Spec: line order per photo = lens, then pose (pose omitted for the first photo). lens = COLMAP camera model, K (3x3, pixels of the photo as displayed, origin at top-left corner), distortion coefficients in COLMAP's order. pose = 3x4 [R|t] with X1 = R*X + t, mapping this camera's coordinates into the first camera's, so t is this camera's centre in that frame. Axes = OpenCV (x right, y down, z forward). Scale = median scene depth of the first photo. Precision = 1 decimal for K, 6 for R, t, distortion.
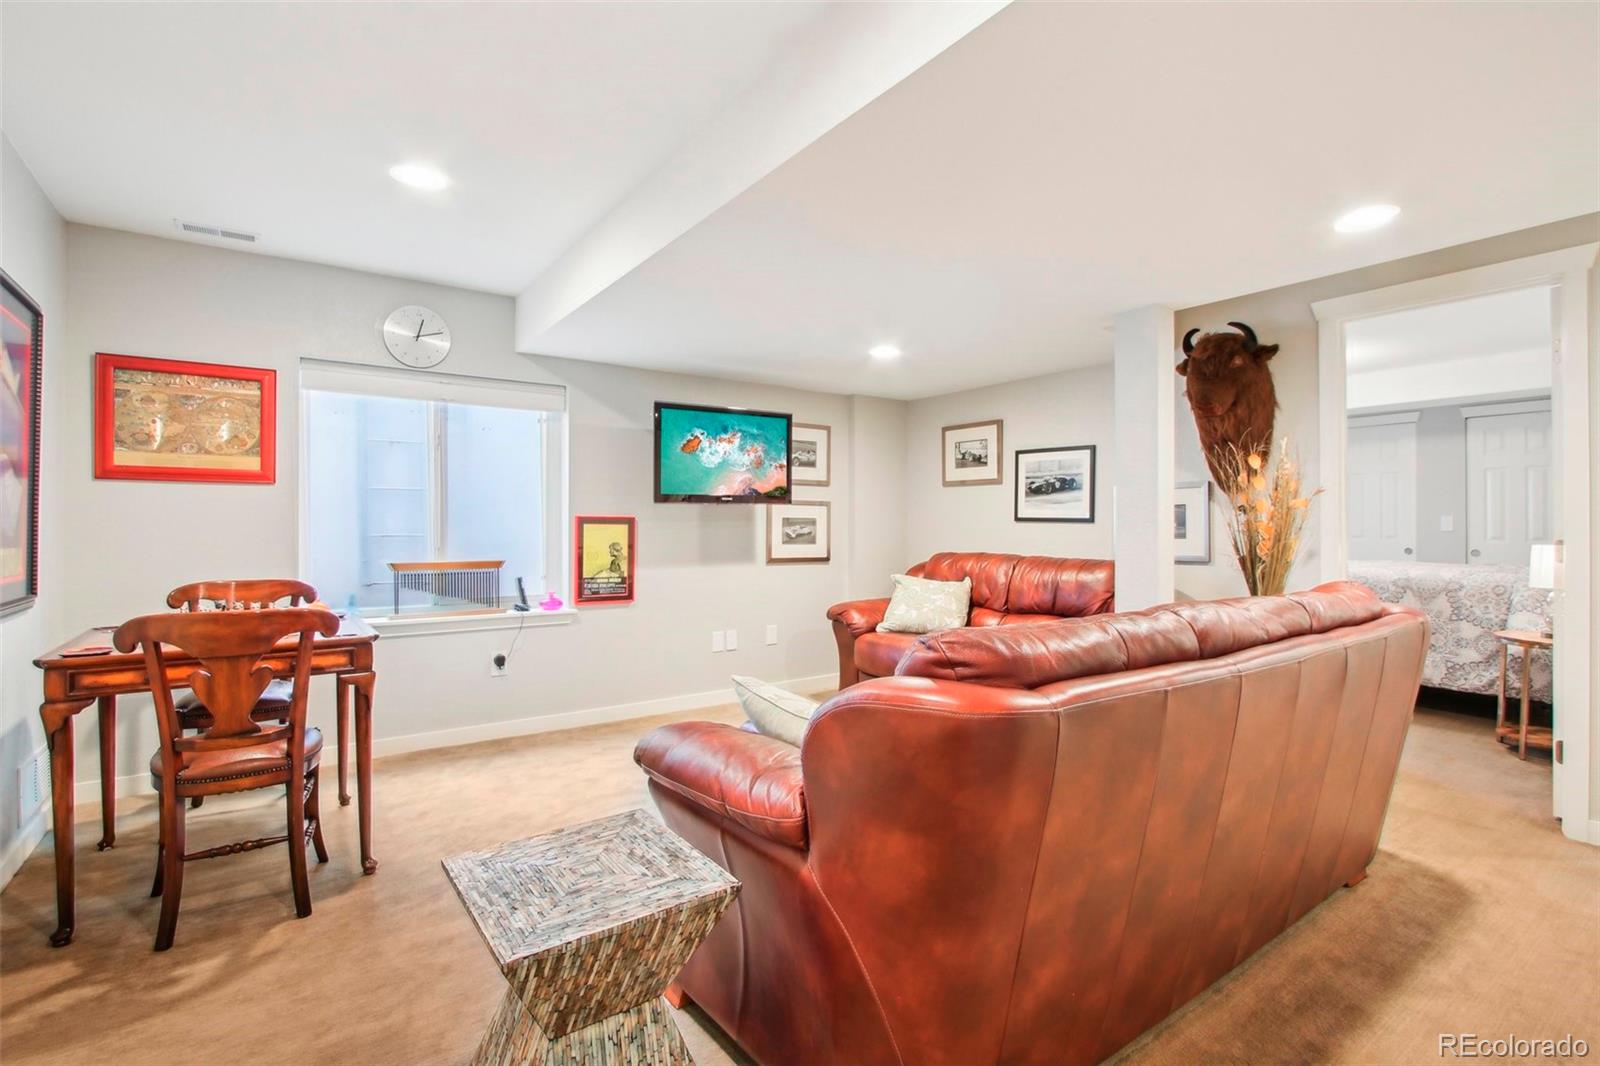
lens RADIAL K [[742.0, 0, 794.7], [0, 742.0, 528.8], [0, 0, 1]] dist [-0.002128, 0.000129]
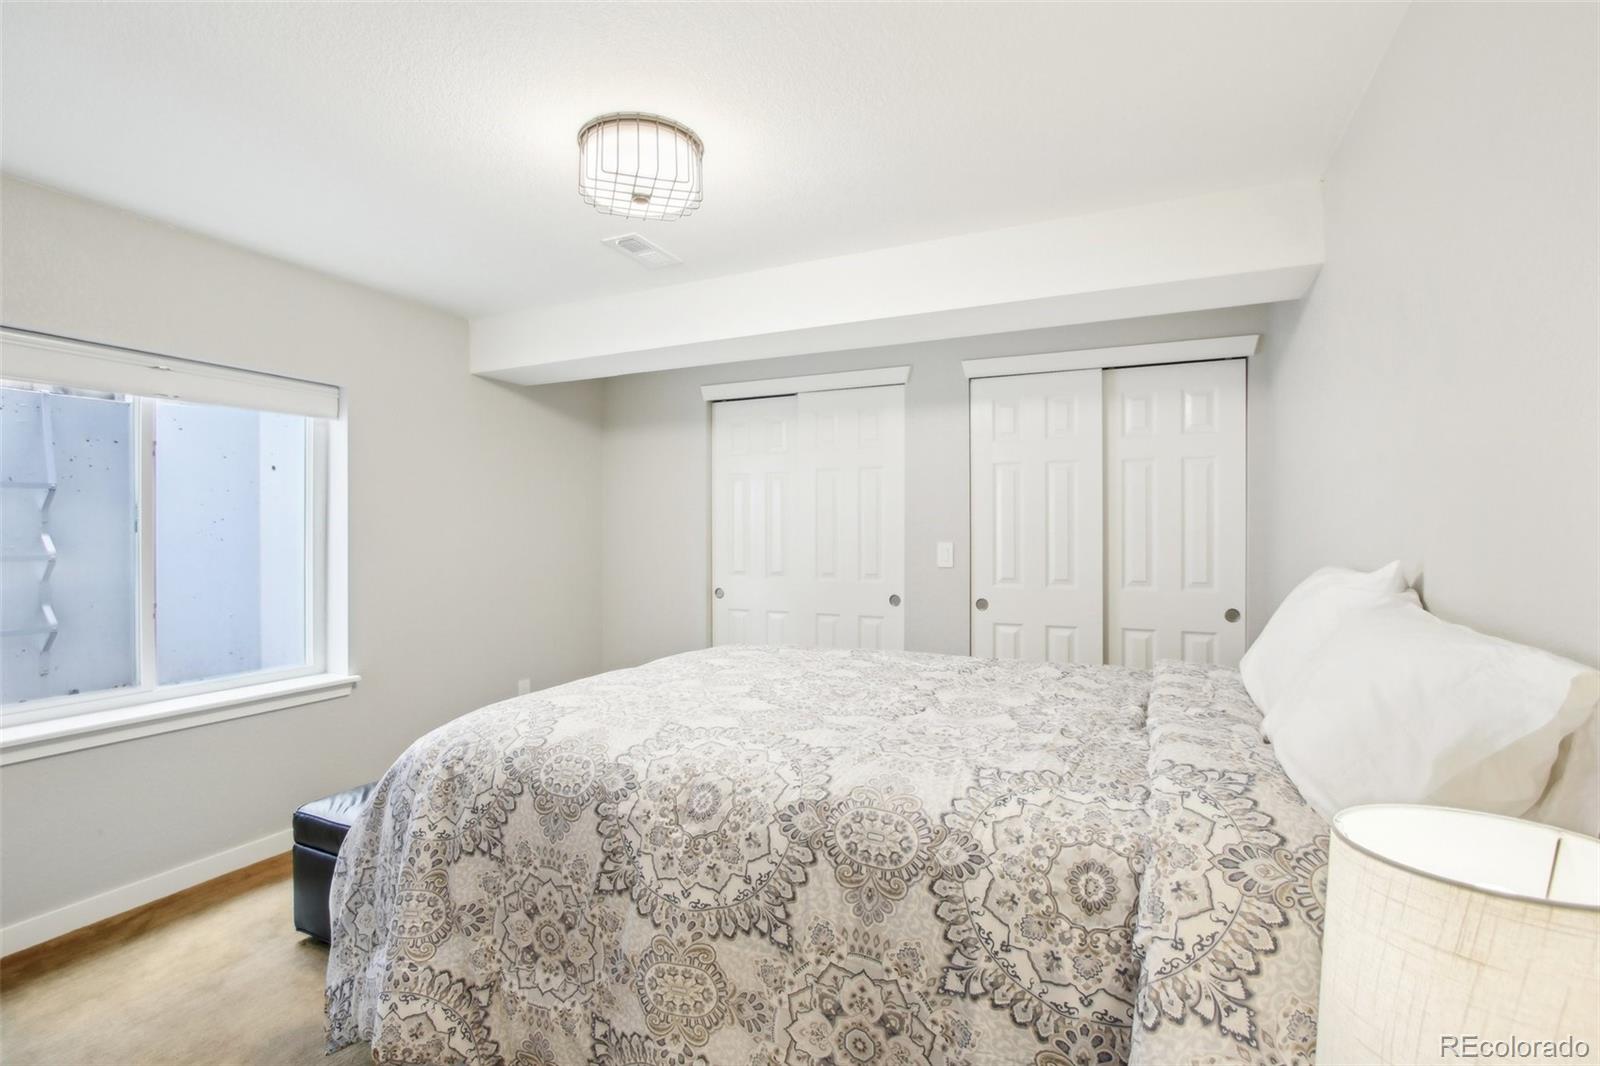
lens RADIAL K [[742.0, 0, 800.6], [0, 742.0, 533.2], [0, 0, 1]] dist [-0.002128, 0.000129]
pose [[0.866400, -0.000281, 0.499351, 0.715900], [0.001200, 0.999998, -0.001520, -0.034410], [-0.499349, 0.001916, 0.866399, 0.803133]]
